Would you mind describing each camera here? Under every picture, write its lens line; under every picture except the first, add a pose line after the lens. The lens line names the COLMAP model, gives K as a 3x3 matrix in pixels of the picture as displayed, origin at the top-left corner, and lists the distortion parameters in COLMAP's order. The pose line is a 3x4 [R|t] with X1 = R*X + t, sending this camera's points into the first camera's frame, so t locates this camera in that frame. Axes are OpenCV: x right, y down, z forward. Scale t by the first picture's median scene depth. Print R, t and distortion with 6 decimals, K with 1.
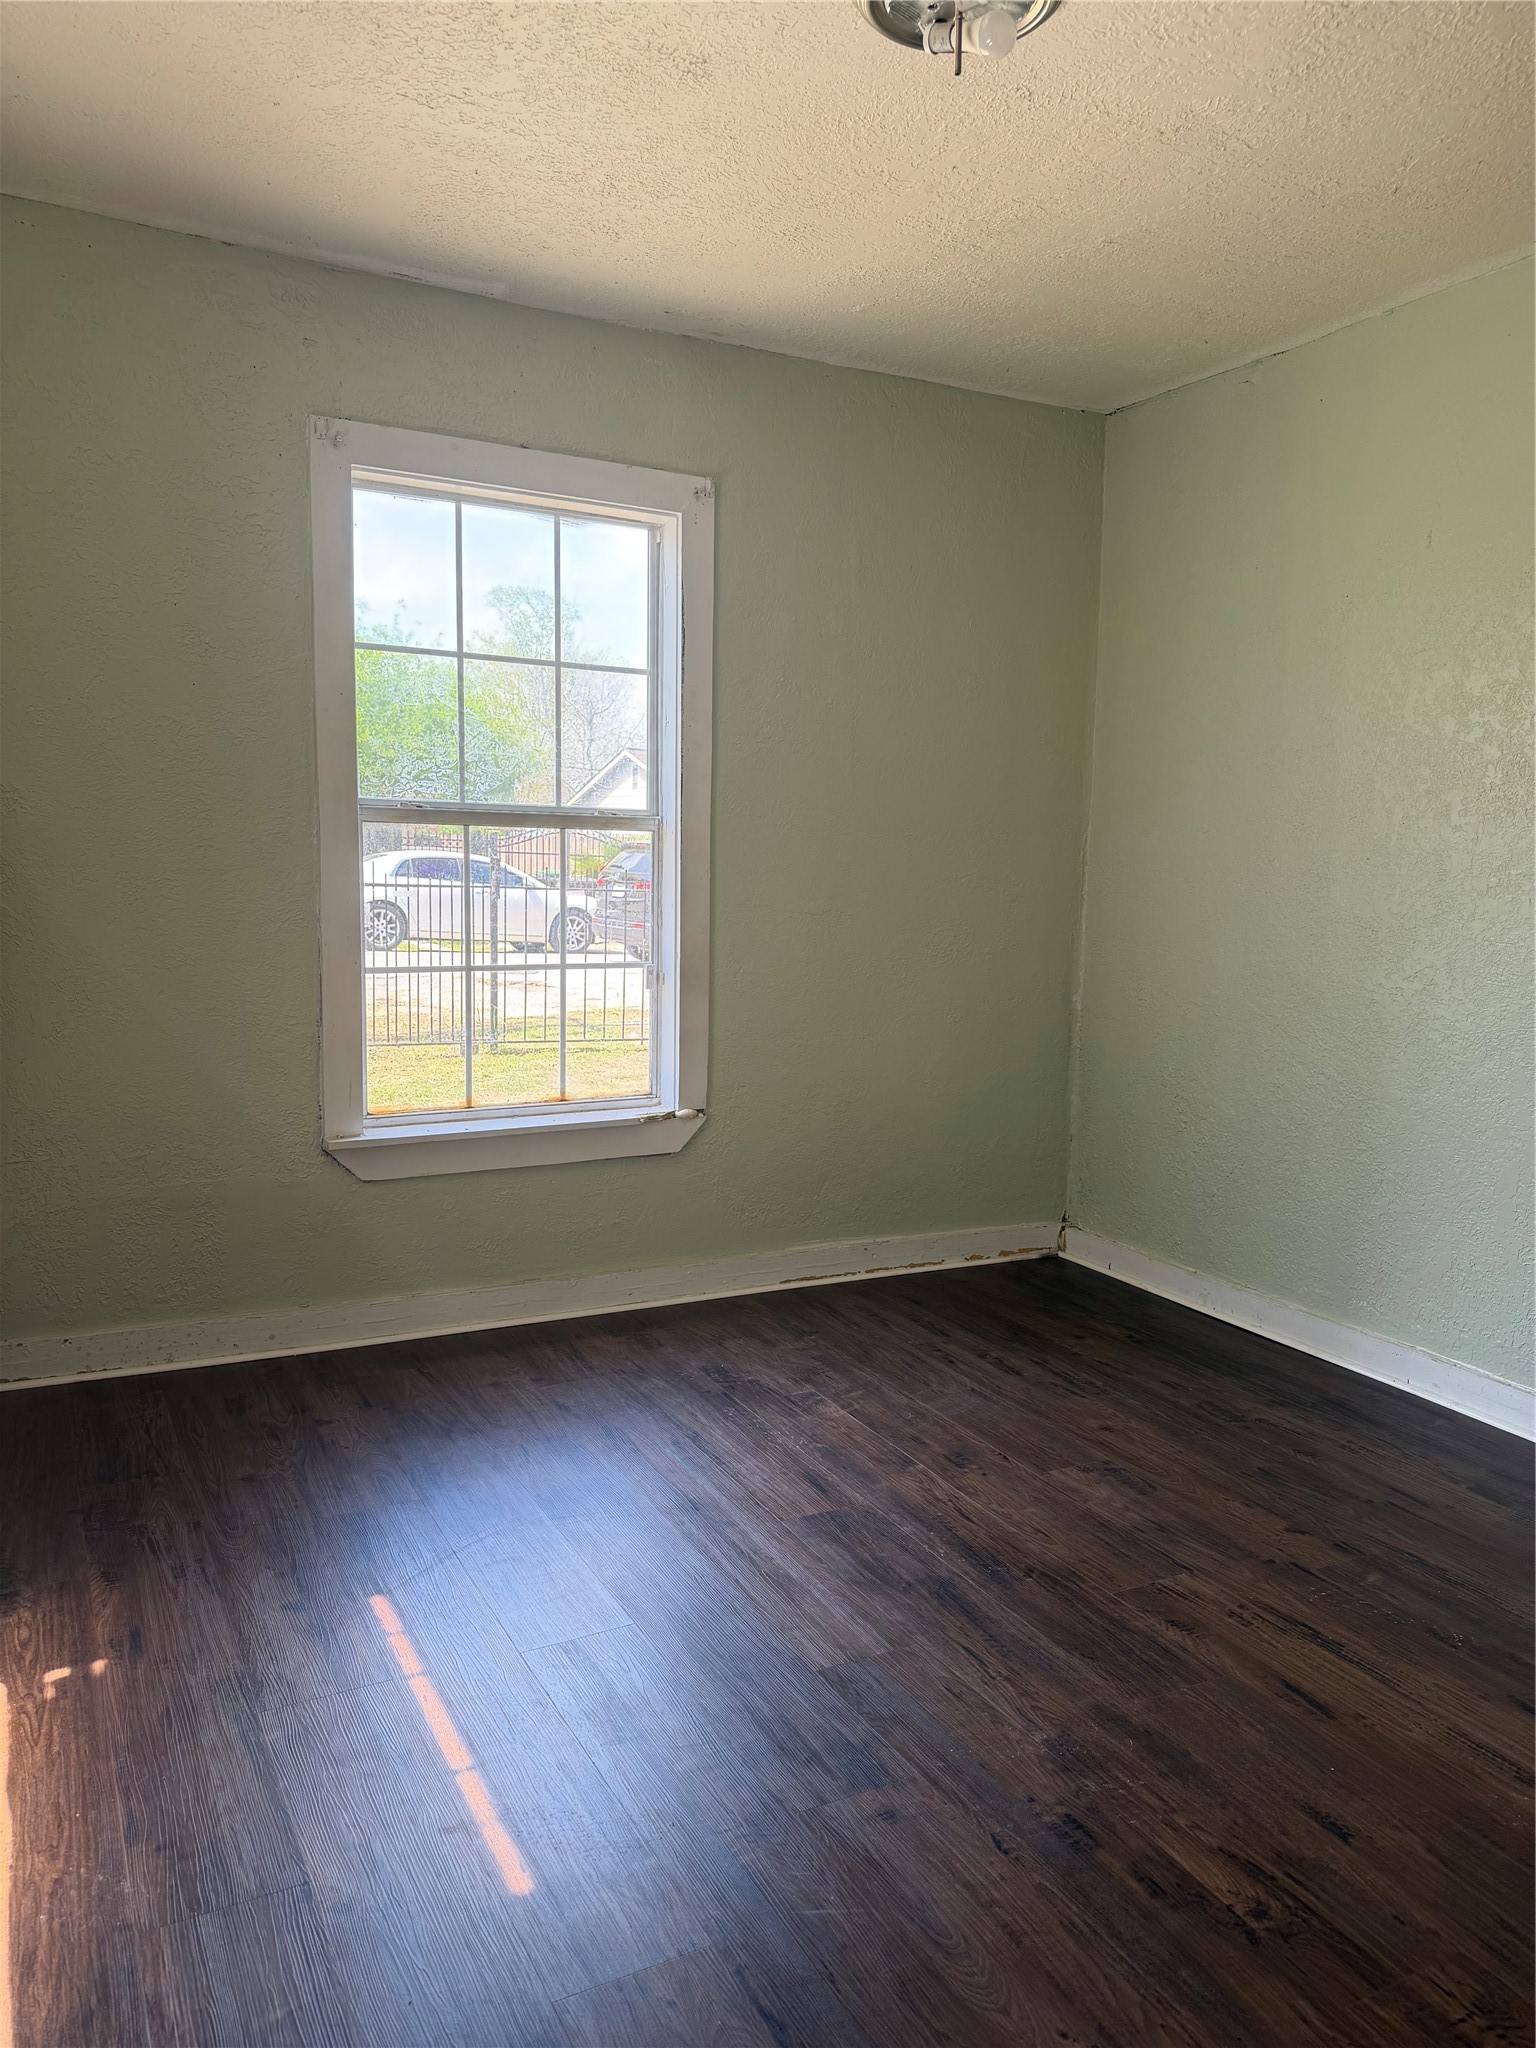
lens RADIAL K [[1461.1, 0, 760.7], [0, 1461.1, 1012.4], [0, 0, 1]] dist [0.106783, -0.138702]
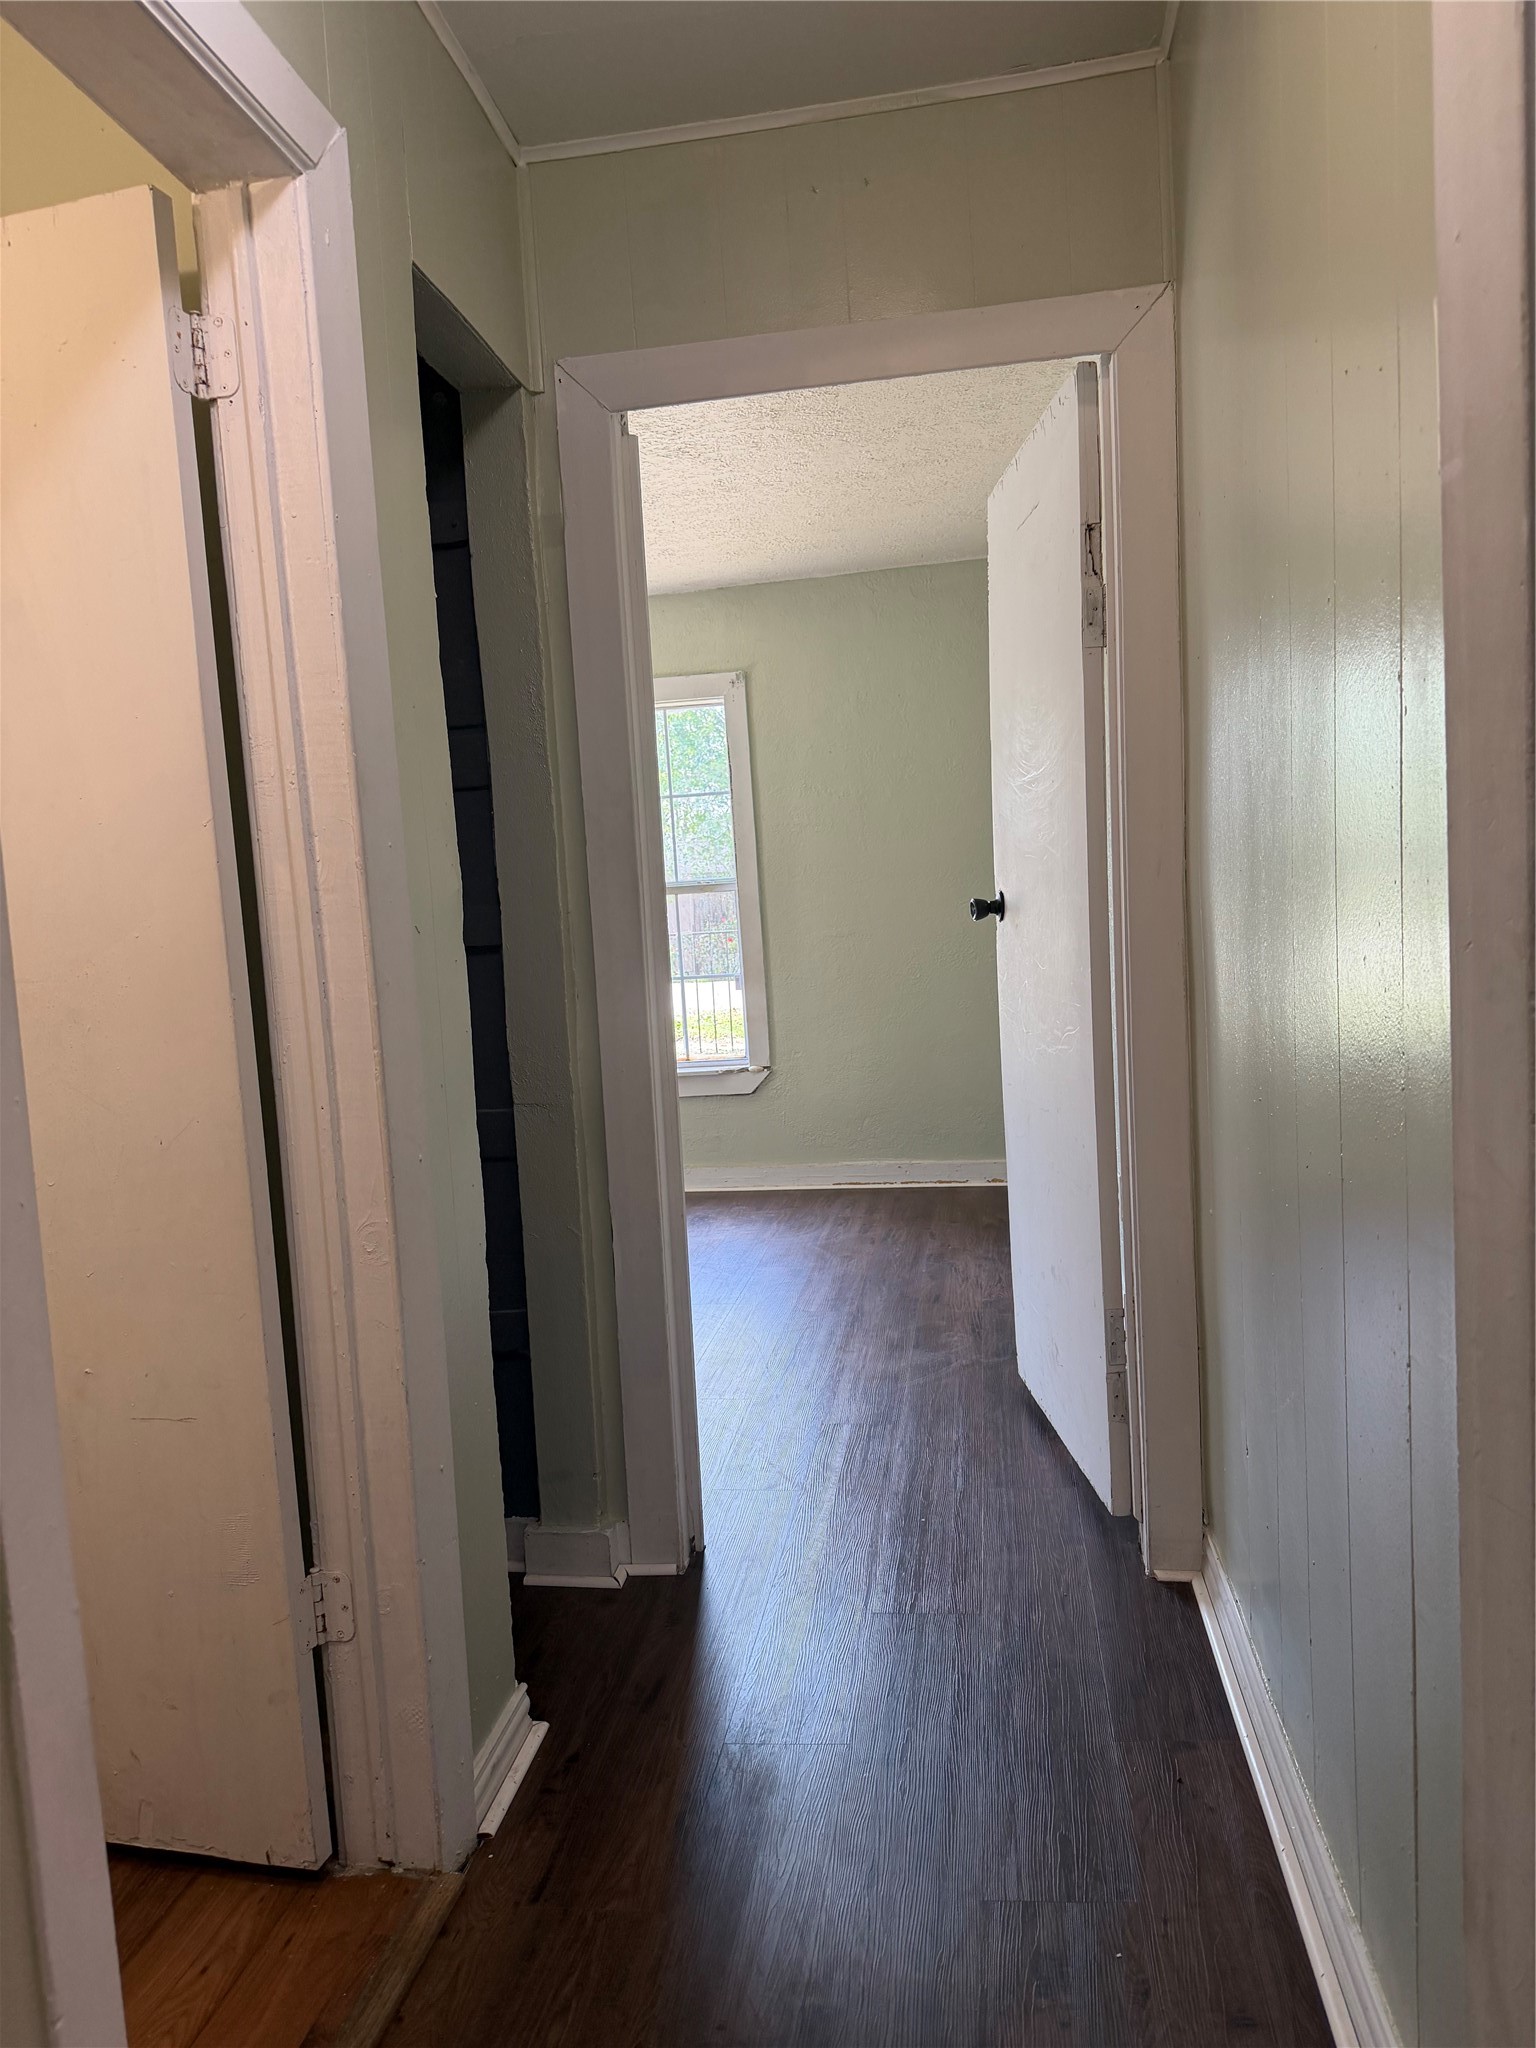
lens RADIAL K [[1427.3, 0, 768.0], [0, 1427.3, 1024.0], [0, 0, 1]] dist [0.124543, -0.127256]
pose [[0.798739, -0.019451, -0.601363, 0.895154], [0.009534, 0.999761, -0.019673, 0.051813], [0.601602, 0.009980, 0.798733, -0.220741]]
